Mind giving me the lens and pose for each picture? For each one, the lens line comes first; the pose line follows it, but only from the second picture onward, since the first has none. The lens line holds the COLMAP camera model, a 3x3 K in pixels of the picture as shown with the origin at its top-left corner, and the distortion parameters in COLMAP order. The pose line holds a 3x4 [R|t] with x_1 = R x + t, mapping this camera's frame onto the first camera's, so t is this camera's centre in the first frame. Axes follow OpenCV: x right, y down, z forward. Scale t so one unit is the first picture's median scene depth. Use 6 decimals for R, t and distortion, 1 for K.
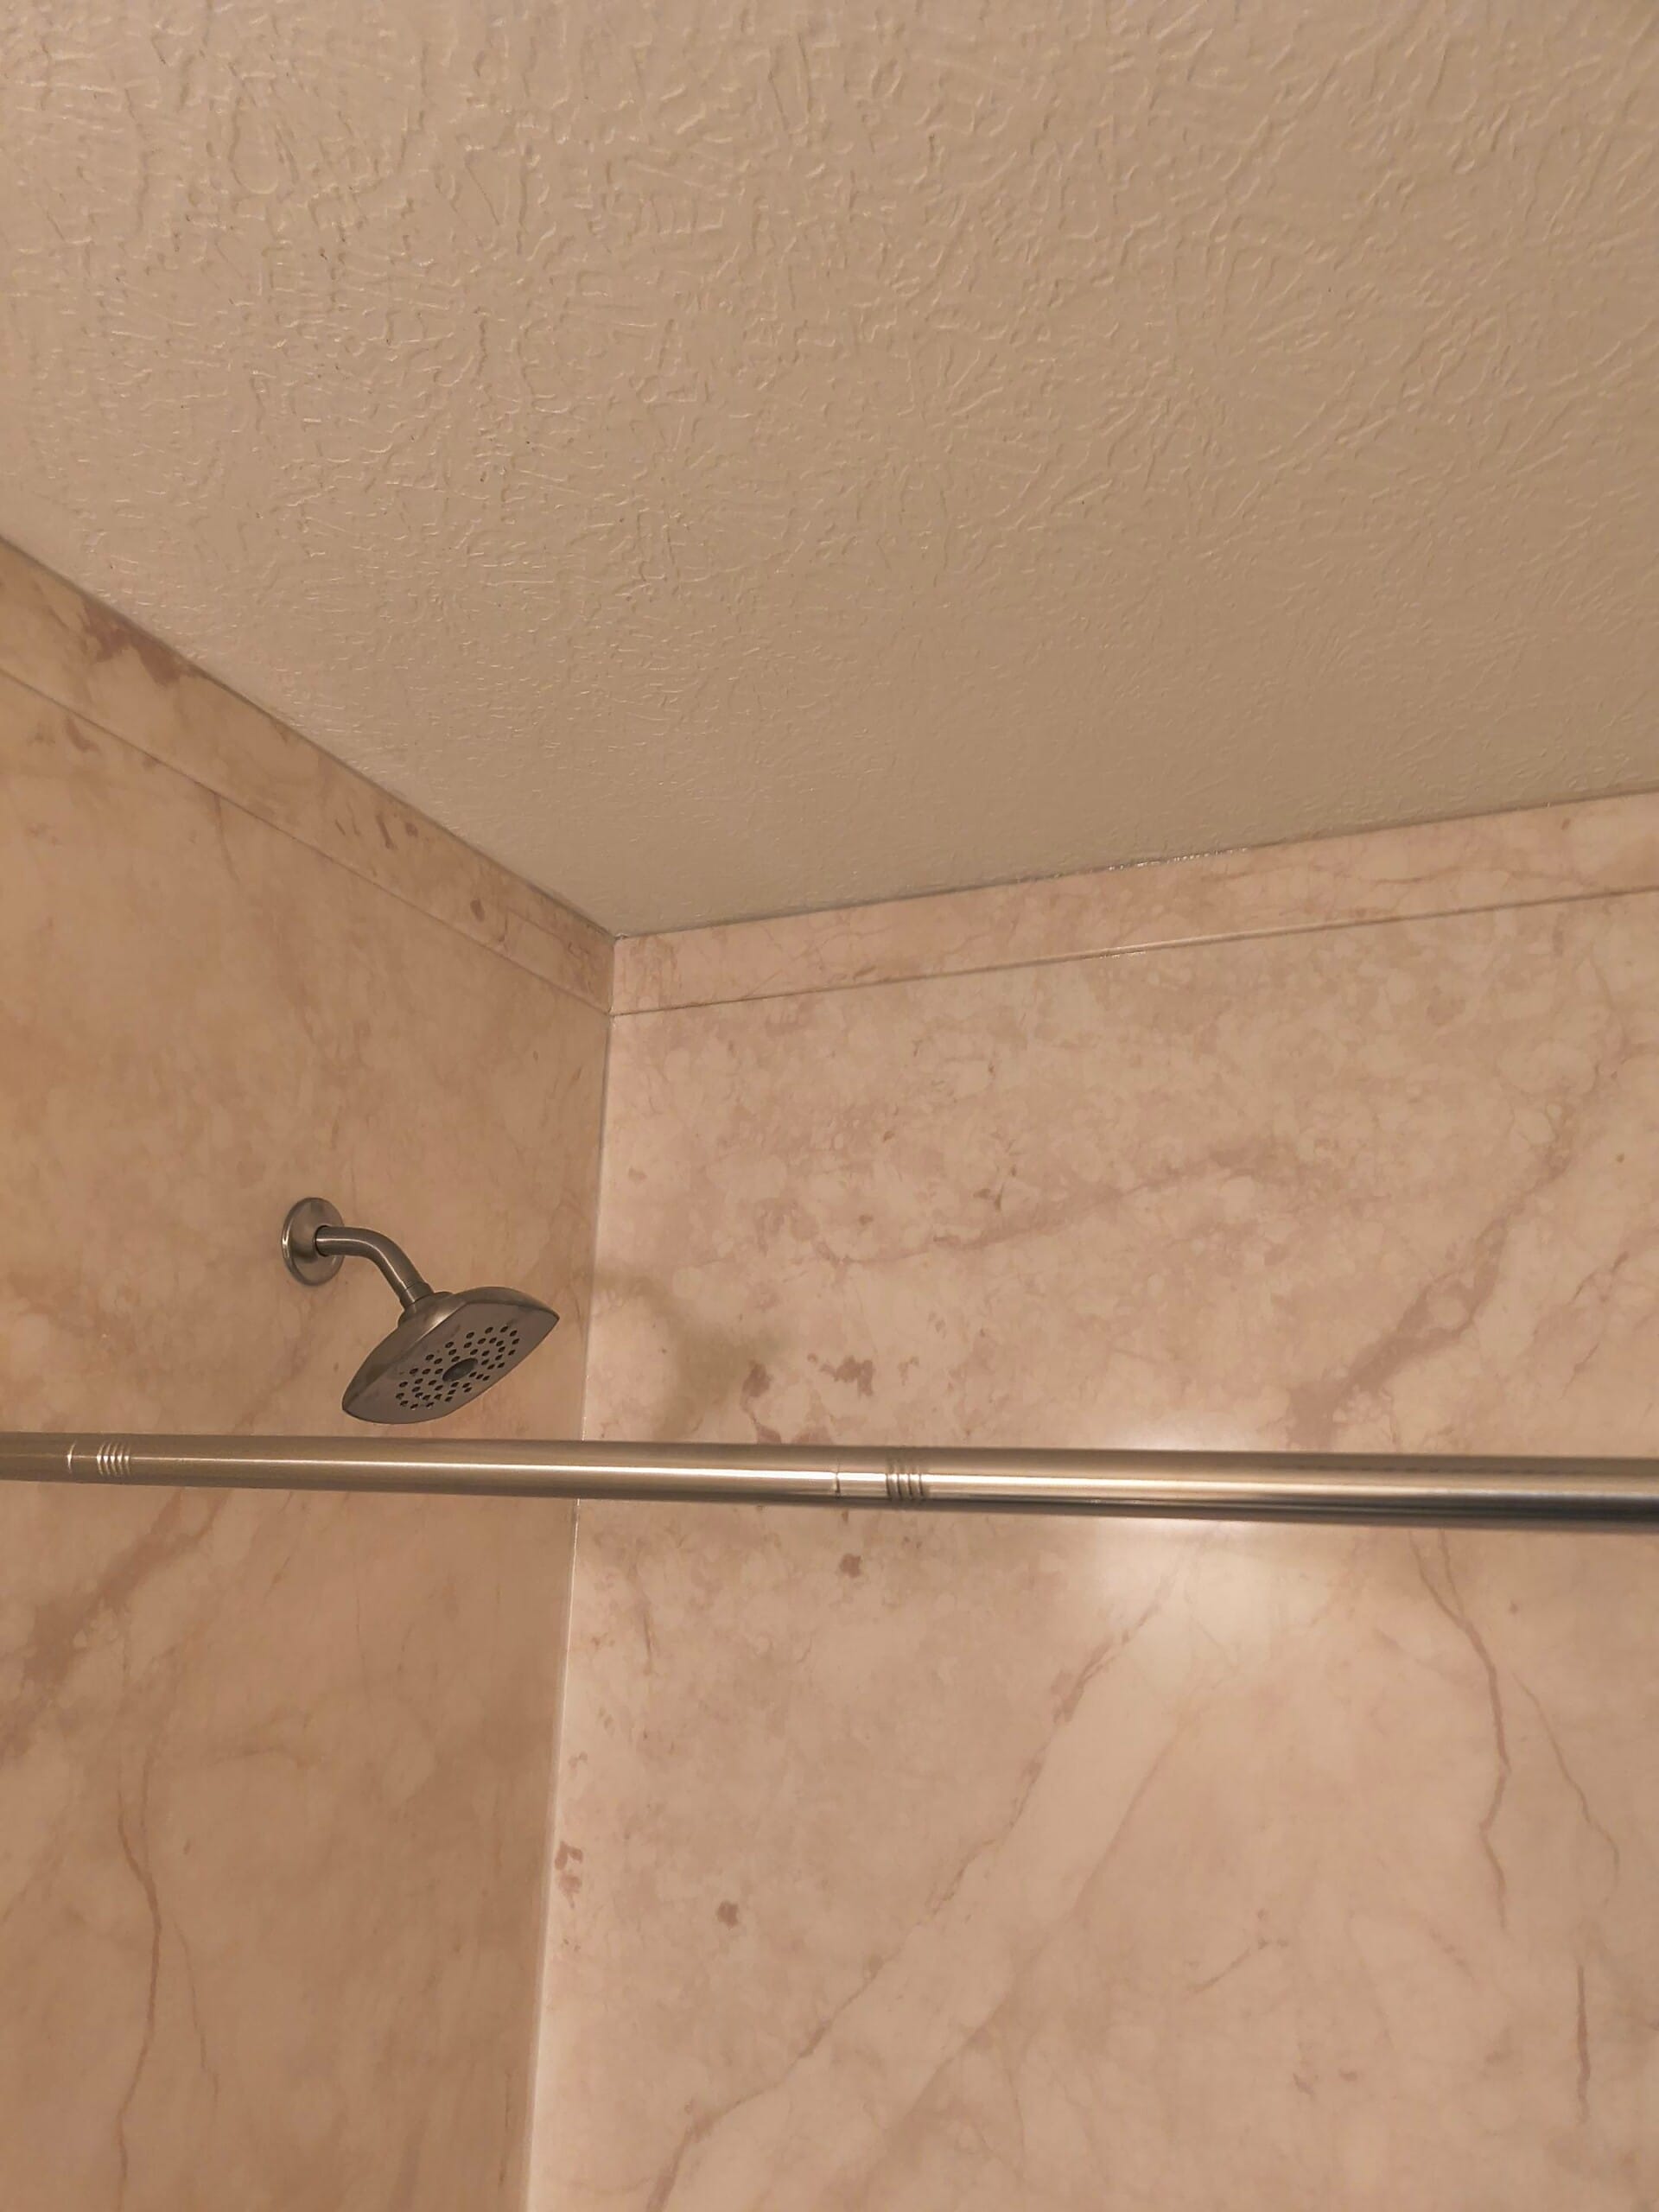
lens RADIAL K [[1598.2, 0, 773.8], [0, 1598.2, 1077.8], [0, 0, 1]] dist [0.044468, -0.051829]
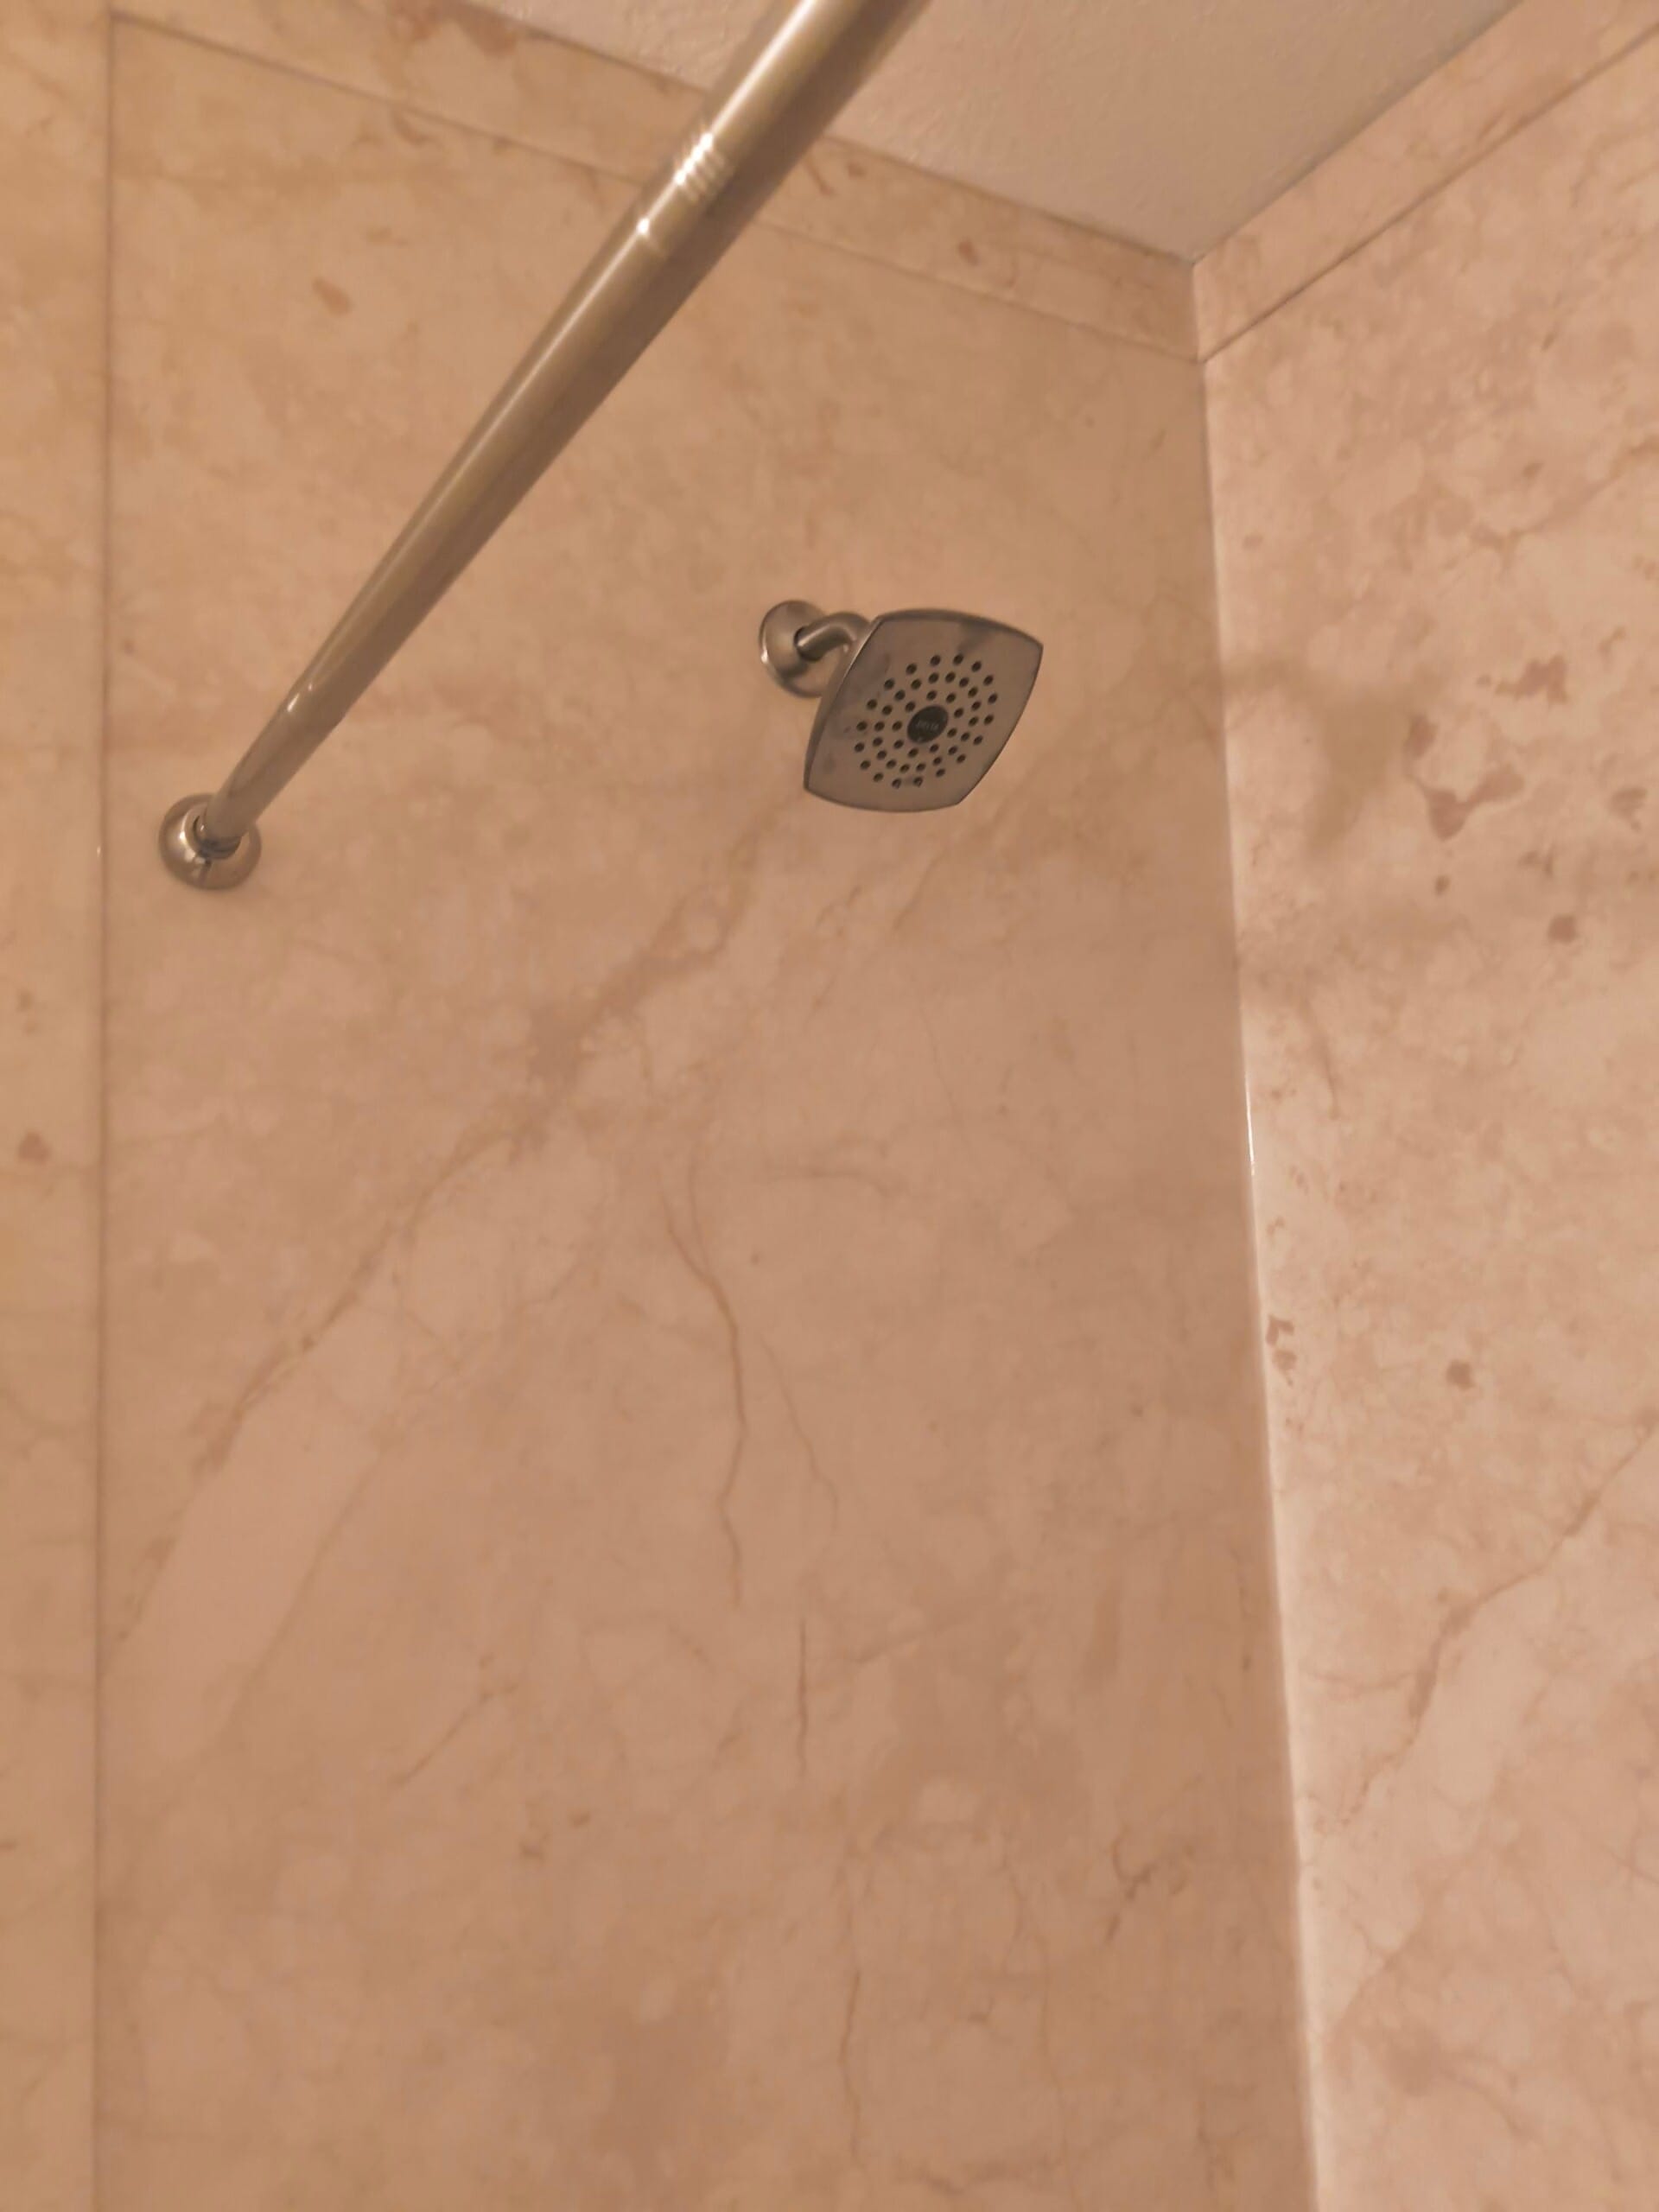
lens RADIAL K [[1598.2, 0, 846.3], [0, 1598.2, 1101.8], [0, 0, 1]] dist [0.044468, -0.051829]
pose [[0.815584, -0.127476, -0.564422, 0.184183], [0.212124, 0.973392, 0.086674, 0.244489], [0.538355, -0.190417, 0.820923, 0.200738]]
